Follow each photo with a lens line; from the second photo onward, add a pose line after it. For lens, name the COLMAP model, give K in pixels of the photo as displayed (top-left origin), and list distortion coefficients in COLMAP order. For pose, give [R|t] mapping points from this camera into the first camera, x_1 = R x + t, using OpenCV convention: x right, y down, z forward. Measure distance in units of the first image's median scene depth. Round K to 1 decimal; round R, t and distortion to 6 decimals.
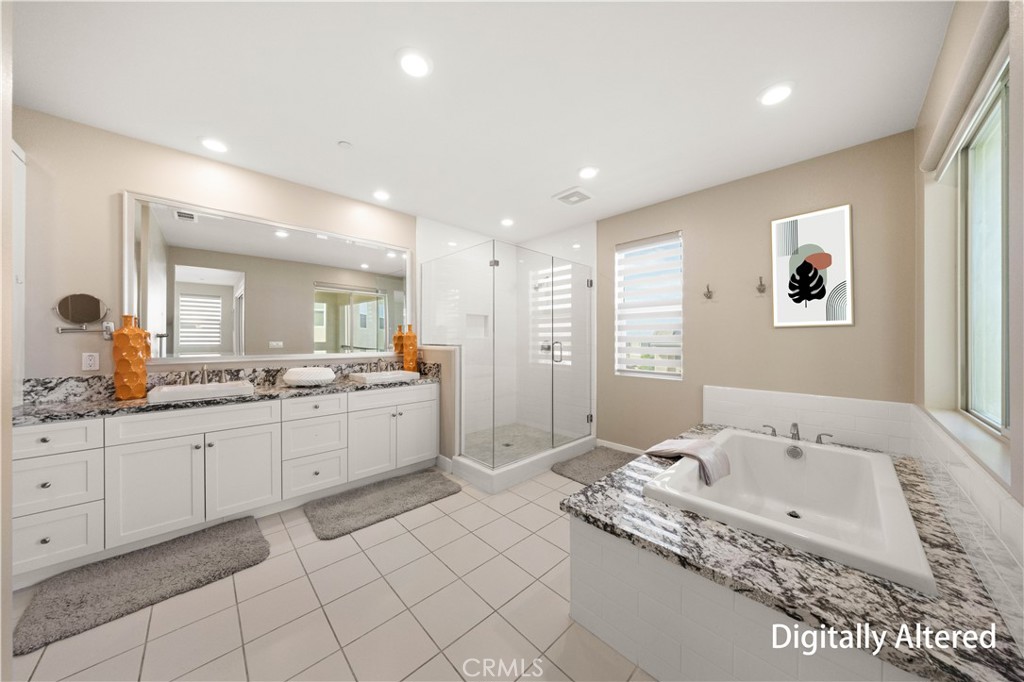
lens RADIAL K [[316.8, 0, 512.0], [0, 316.8, 341.0], [0, 0, 1]] dist [-0.007888, -0.000051]
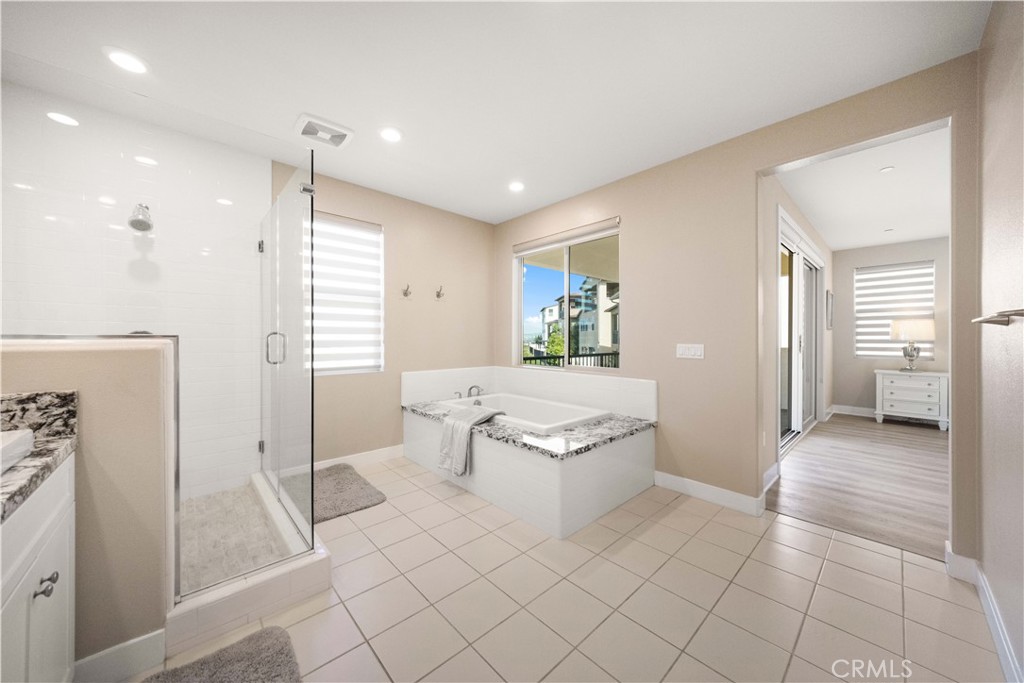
lens RADIAL K [[346.6, 0, 517.4], [0, 346.6, 338.8], [0, 0, 1]] dist [-0.000047, -0.000093]
pose [[0.023764, -0.003783, 0.999710, -0.753499], [-0.005509, 0.999977, 0.003914, 0.015661], [-0.999702, -0.005601, 0.023743, 0.678273]]
